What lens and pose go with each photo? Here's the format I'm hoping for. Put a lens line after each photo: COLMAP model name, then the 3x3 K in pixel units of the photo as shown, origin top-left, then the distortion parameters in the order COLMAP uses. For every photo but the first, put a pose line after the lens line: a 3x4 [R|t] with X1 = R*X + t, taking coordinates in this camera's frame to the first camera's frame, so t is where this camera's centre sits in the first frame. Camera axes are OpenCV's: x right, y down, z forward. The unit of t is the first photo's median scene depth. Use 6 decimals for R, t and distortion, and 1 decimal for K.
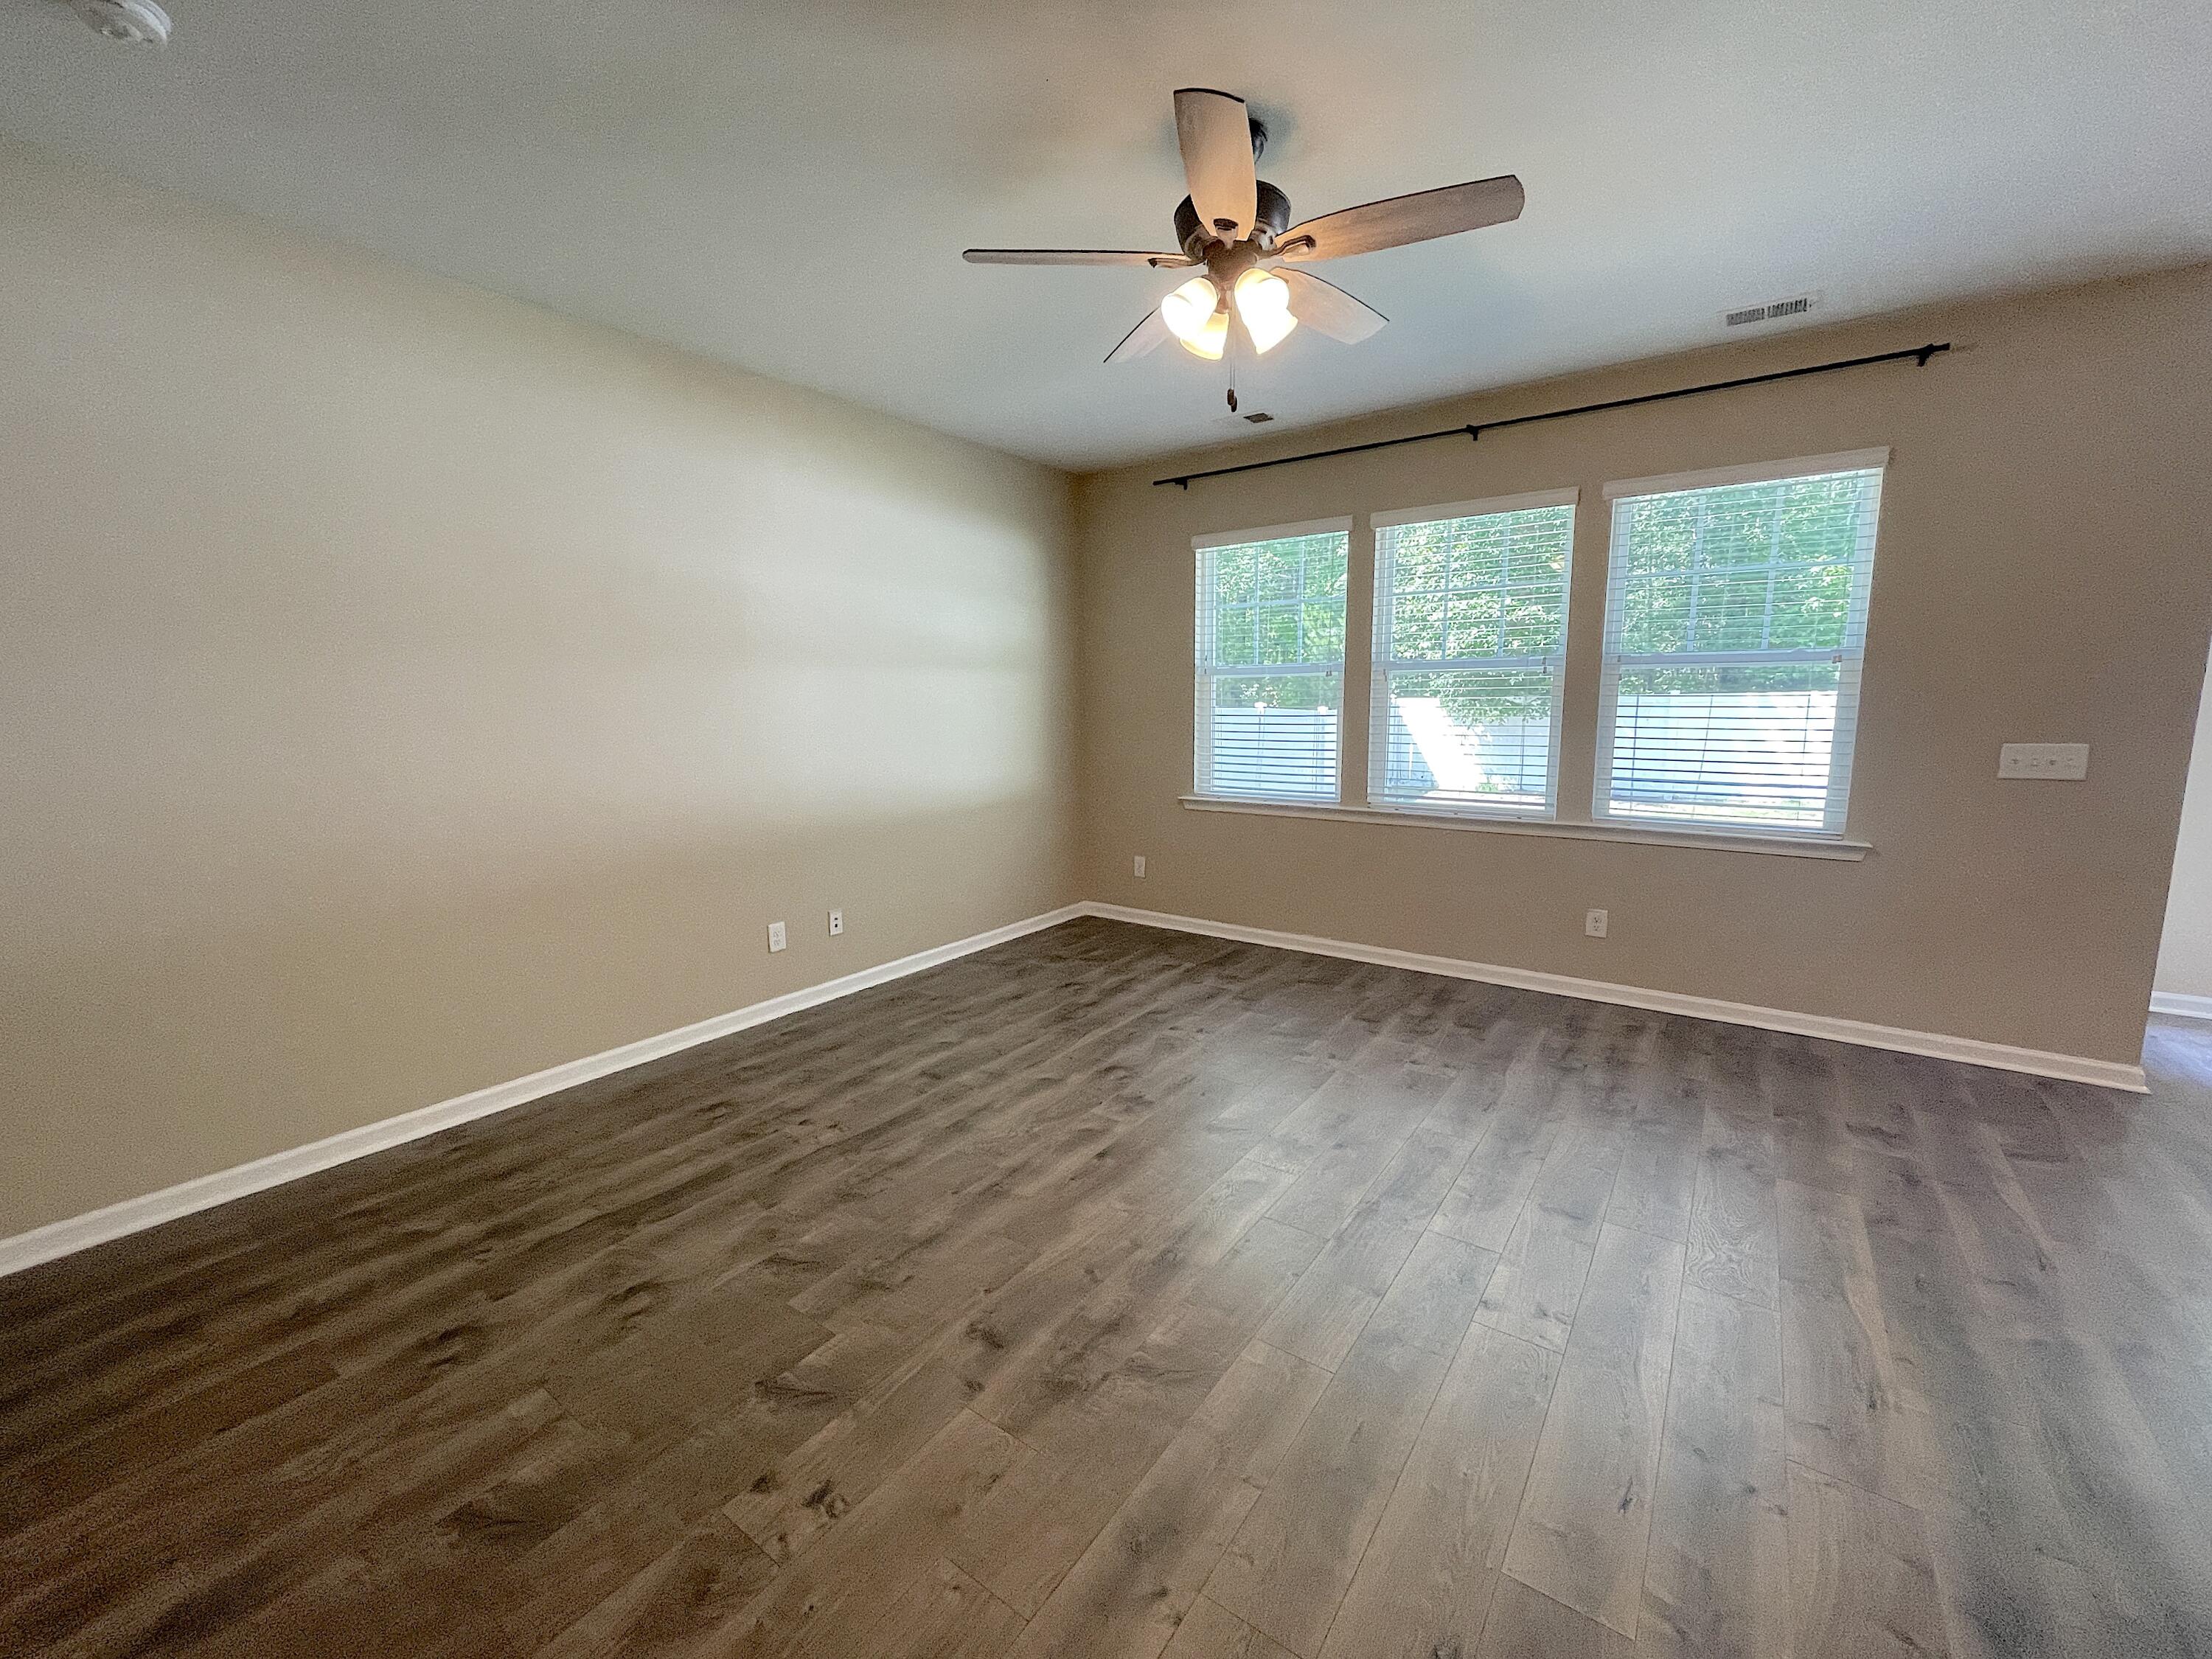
lens RADIAL K [[889.7, 0, 1120.3], [0, 889.7, 842.3], [0, 0, 1]] dist [-0.001657, -0.000509]
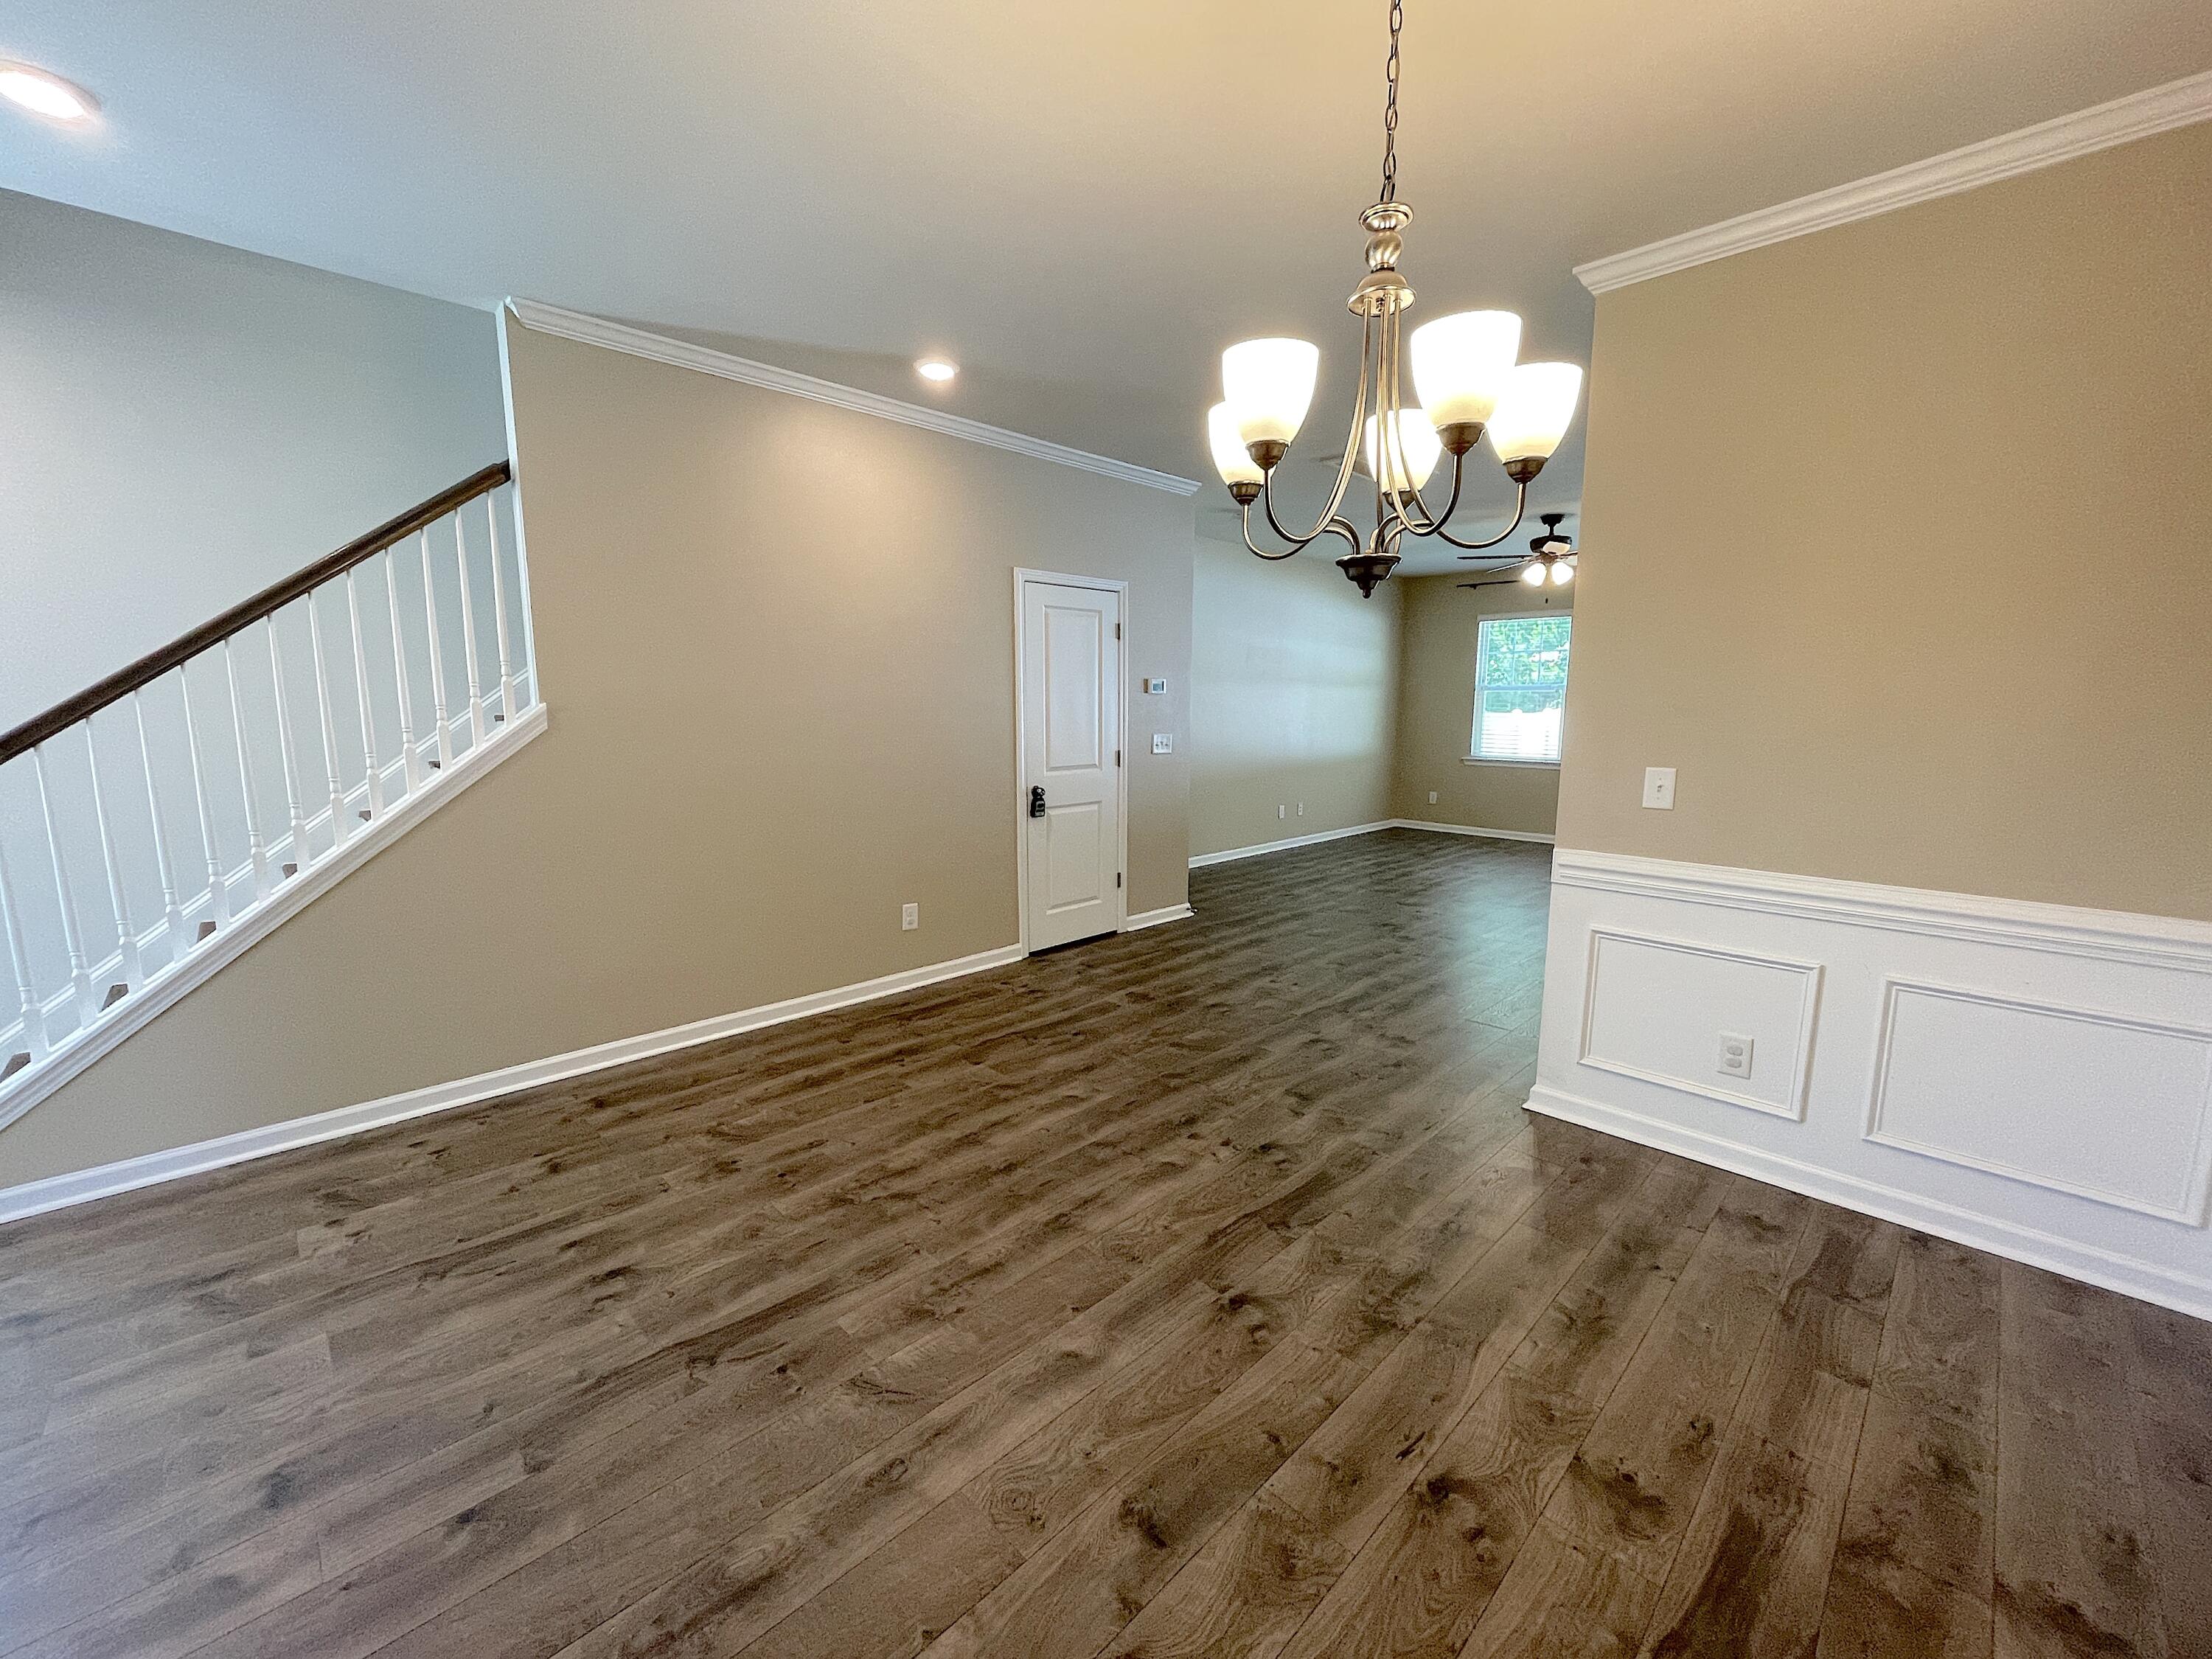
lens RADIAL K [[889.7, 0, 1107.0], [0, 889.7, 837.5], [0, 0, 1]] dist [-0.001657, -0.000509]
pose [[0.986662, 0.041809, -0.157324, -0.393165], [-0.042890, 0.999074, -0.003484, 0.164259], [0.157032, 0.010186, 0.987541, -1.001139]]
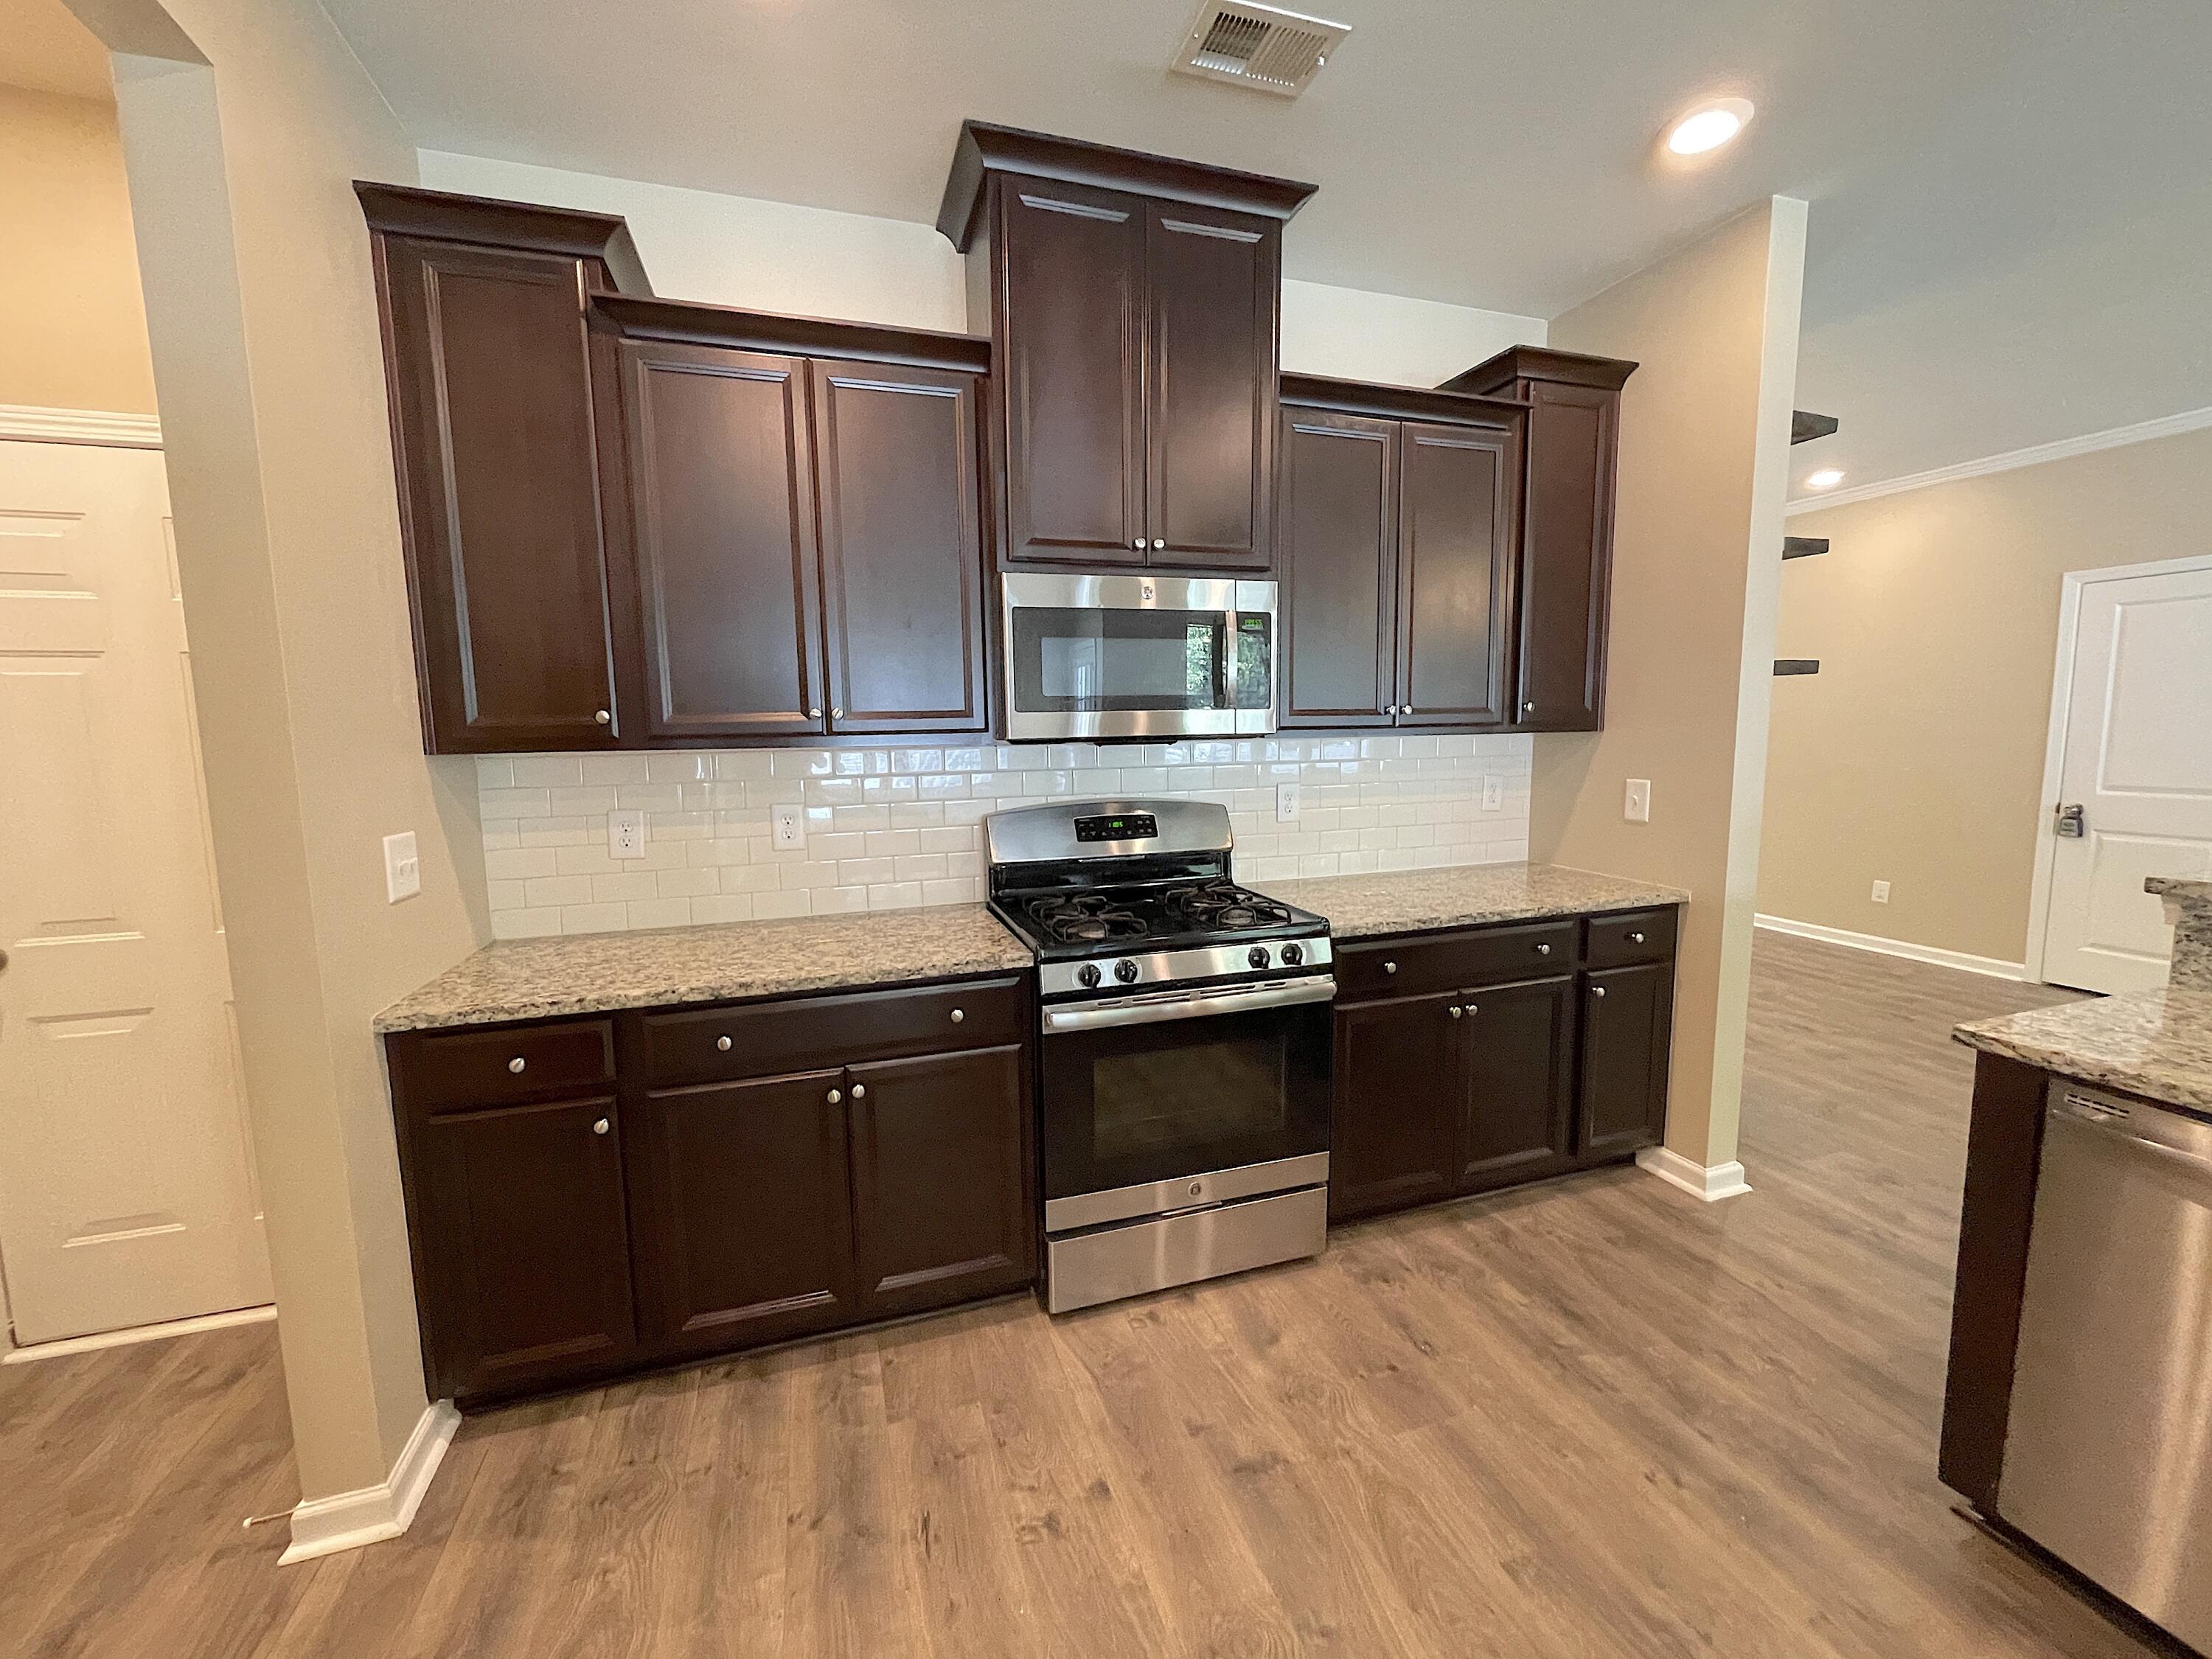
lens RADIAL K [[889.7, 0, 1100.1], [0, 889.7, 832.0], [0, 0, 1]] dist [-0.001657, -0.000509]
pose [[-0.593864, 0.112701, -0.796633, 0.746213], [-0.107999, 0.970013, 0.217740, 0.038372], [0.797284, 0.215343, -0.563884, -0.276803]]
